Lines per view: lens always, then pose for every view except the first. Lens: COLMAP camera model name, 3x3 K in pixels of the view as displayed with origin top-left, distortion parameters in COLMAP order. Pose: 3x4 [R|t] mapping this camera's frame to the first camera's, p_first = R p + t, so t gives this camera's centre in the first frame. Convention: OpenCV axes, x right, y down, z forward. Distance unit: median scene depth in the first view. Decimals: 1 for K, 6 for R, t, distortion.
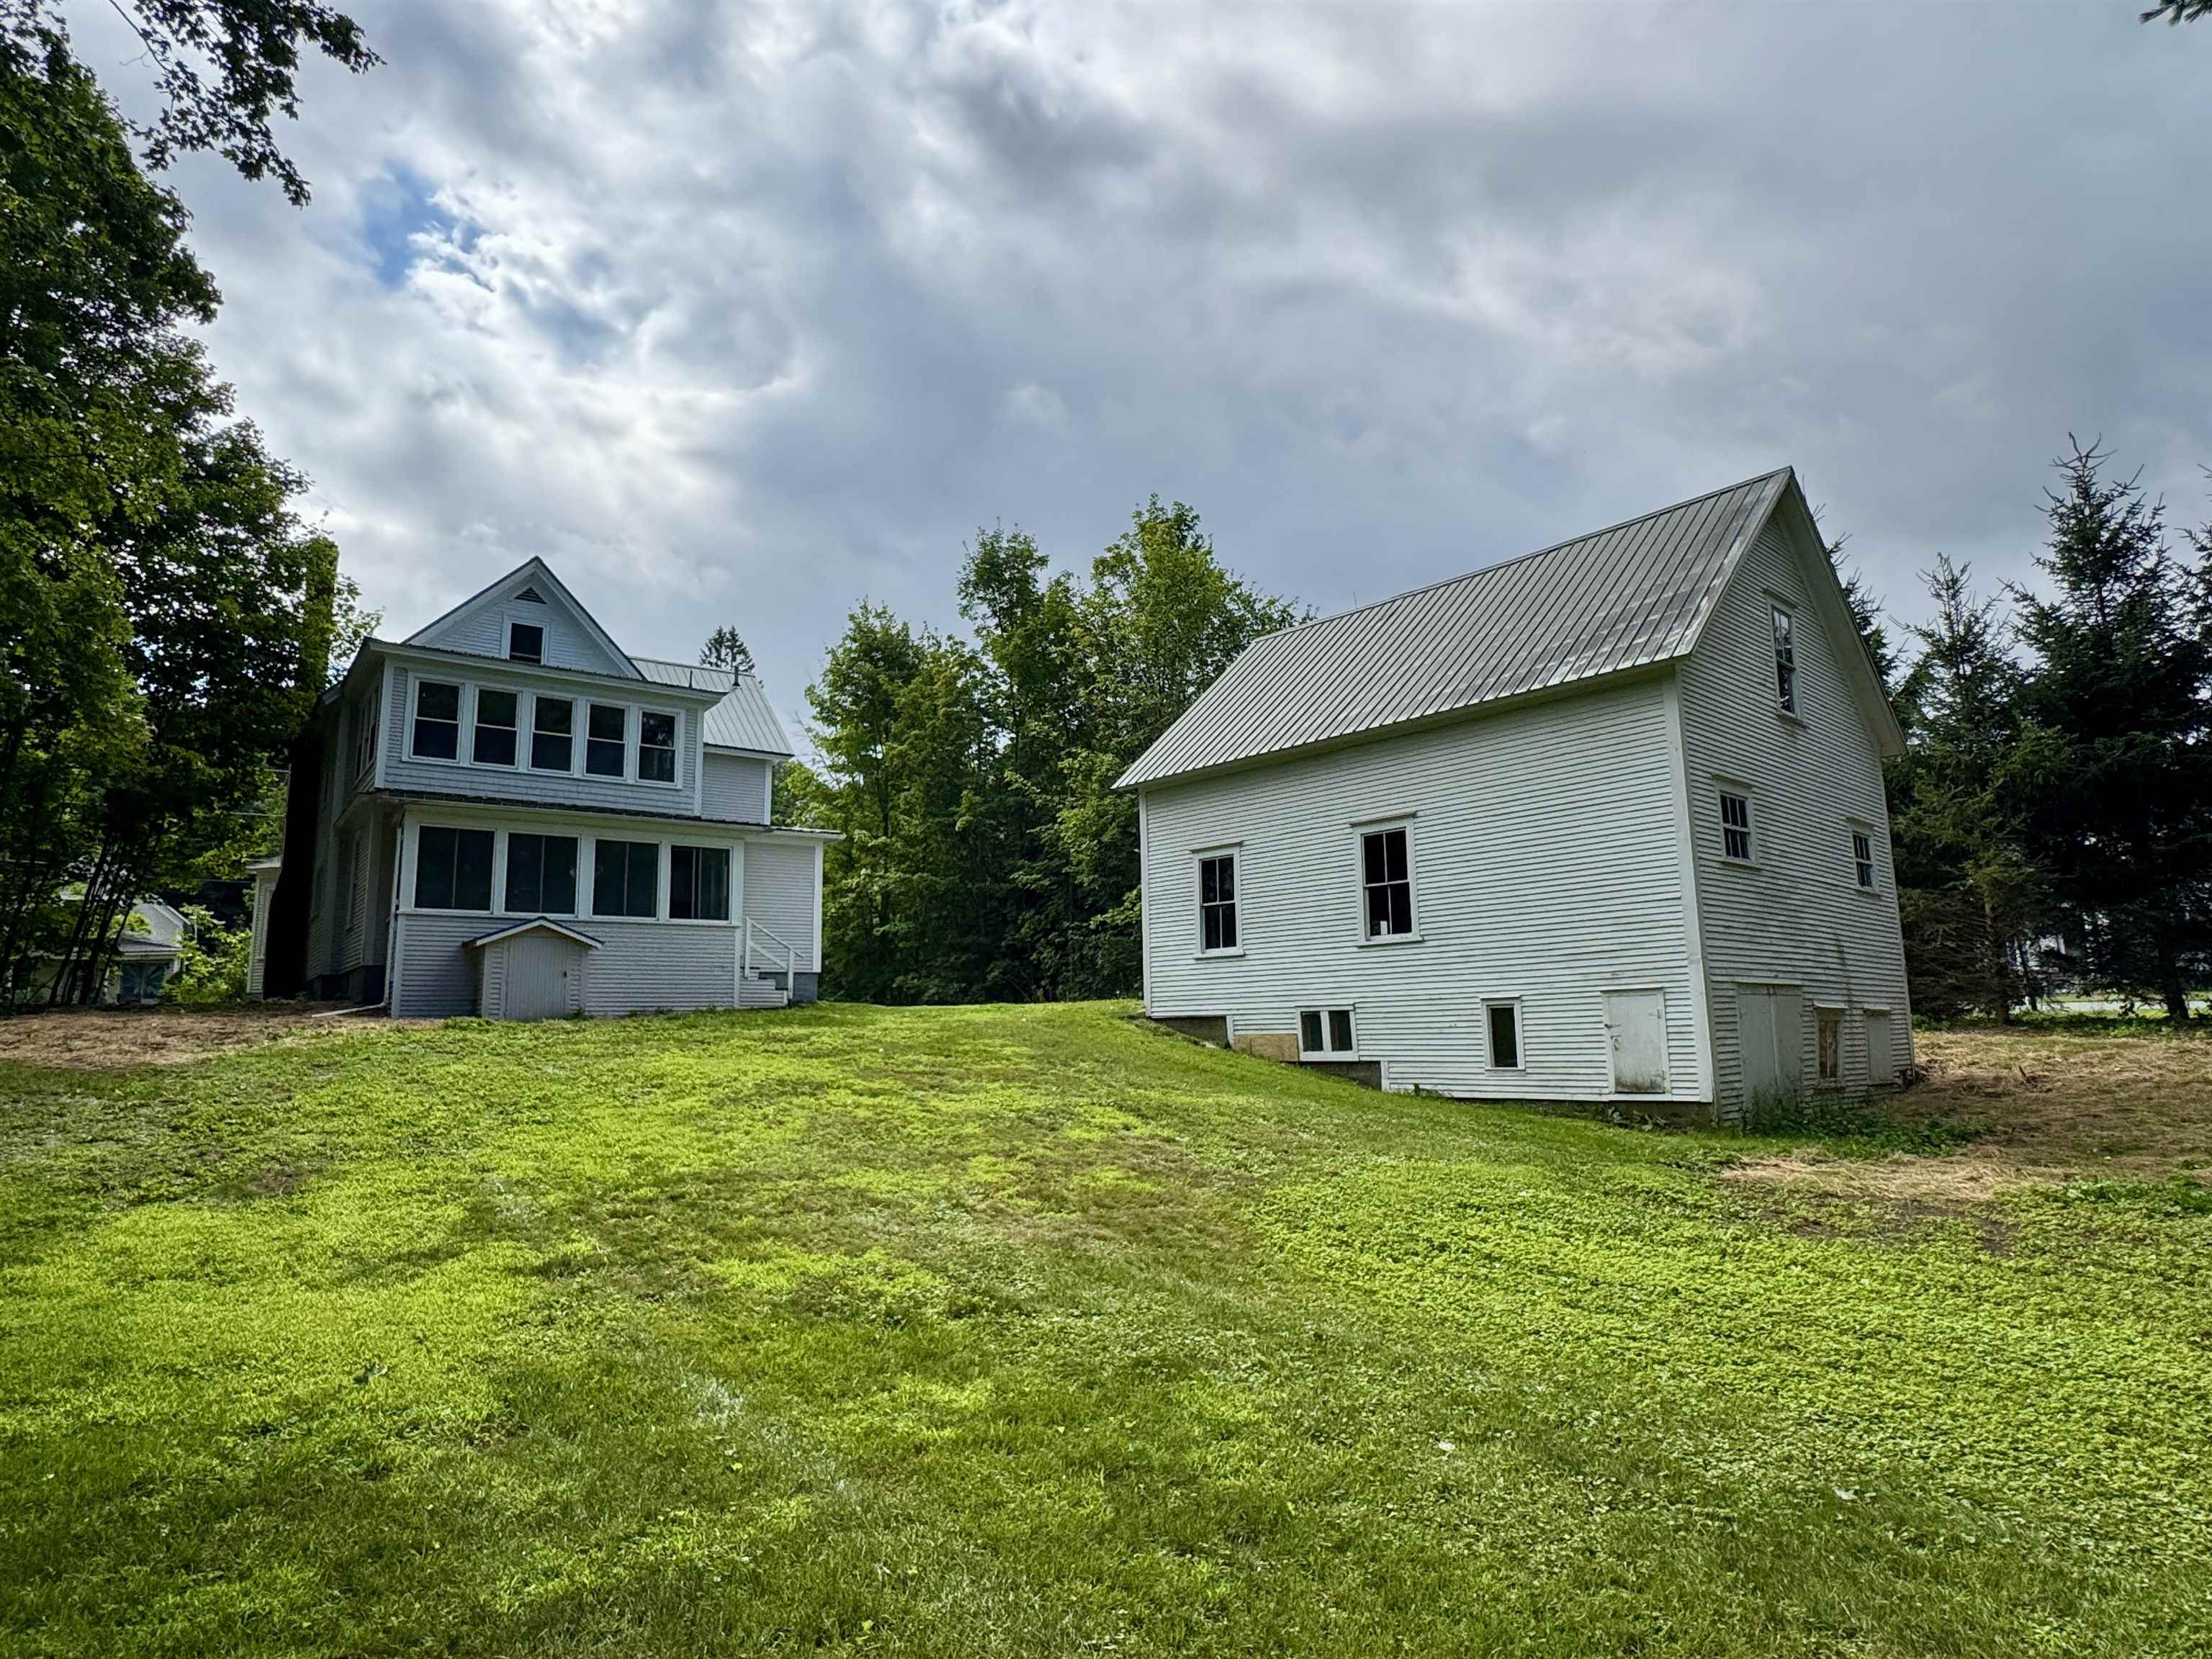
lens RADIAL K [[1224.0, 0, 1100.6], [0, 1224.0, 833.6], [0, 0, 1]] dist [0.013280, -0.000386]
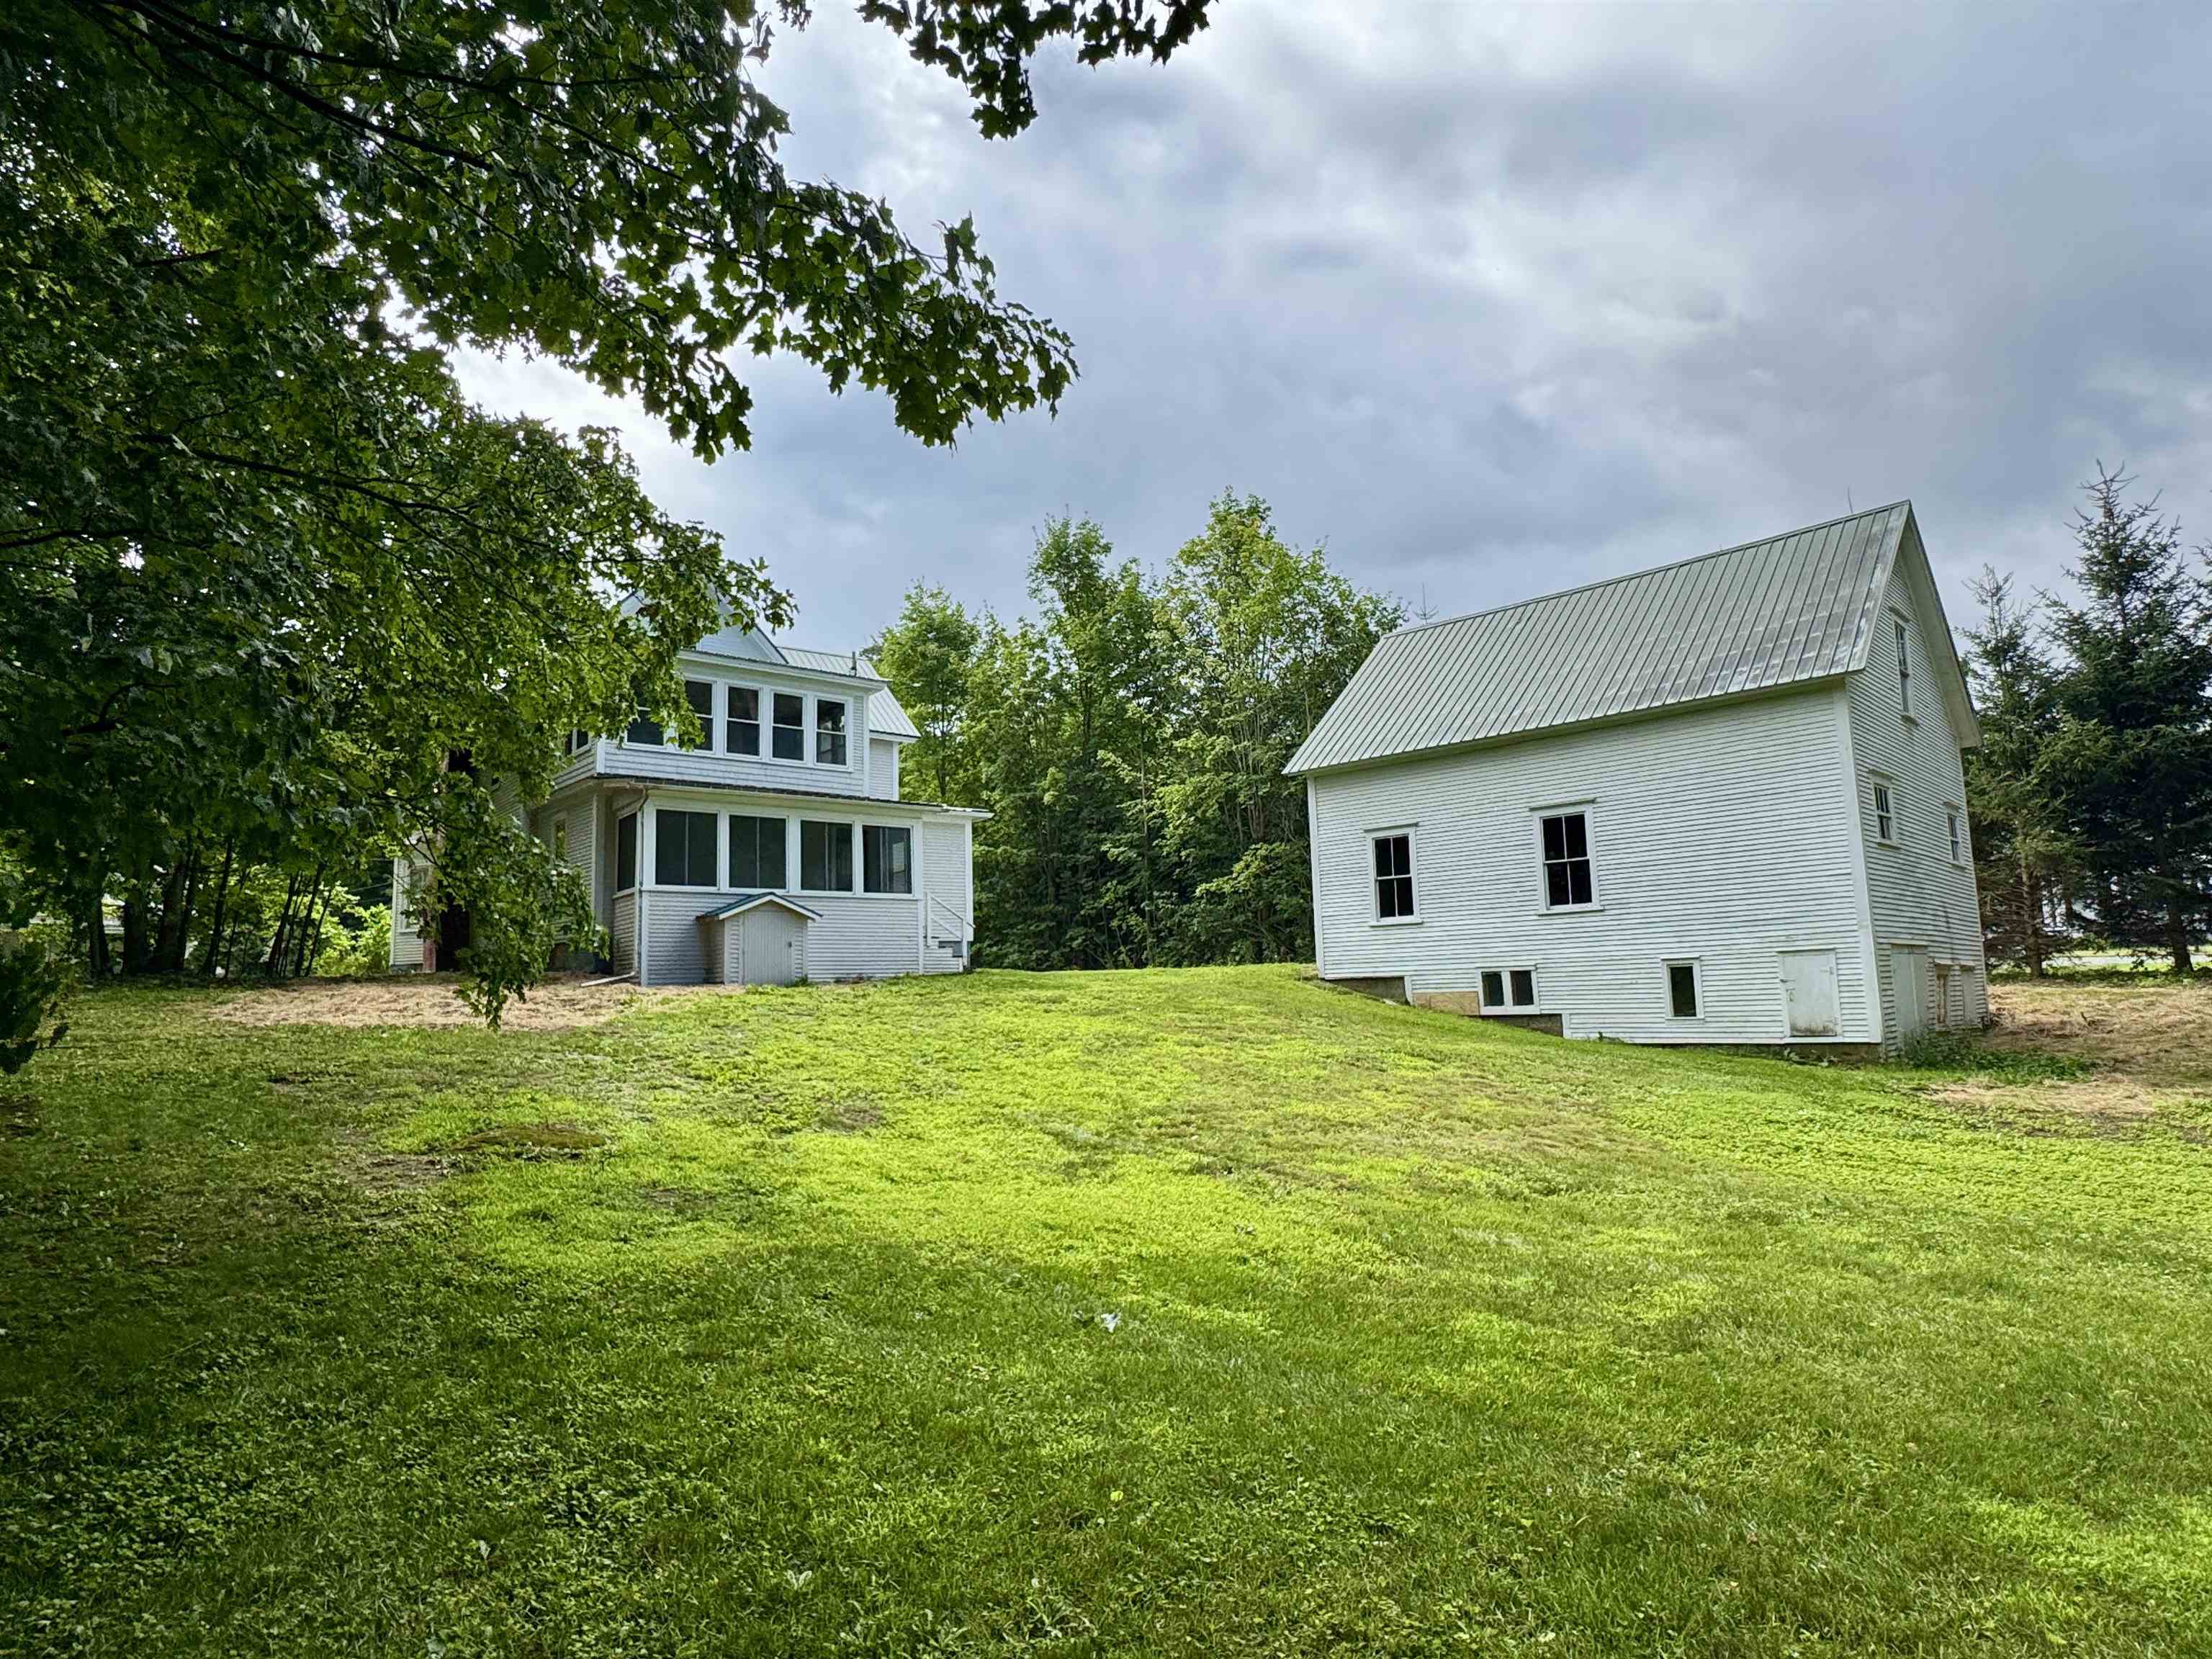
lens RADIAL K [[1224.0, 0, 1110.9], [0, 1224.0, 831.7], [0, 0, 1]] dist [0.013280, -0.000386]
pose [[0.998235, -0.003071, 0.059301, -0.204323], [0.001494, 0.999645, 0.026616, -0.013713], [-0.059362, -0.026481, 0.997885, -0.097719]]
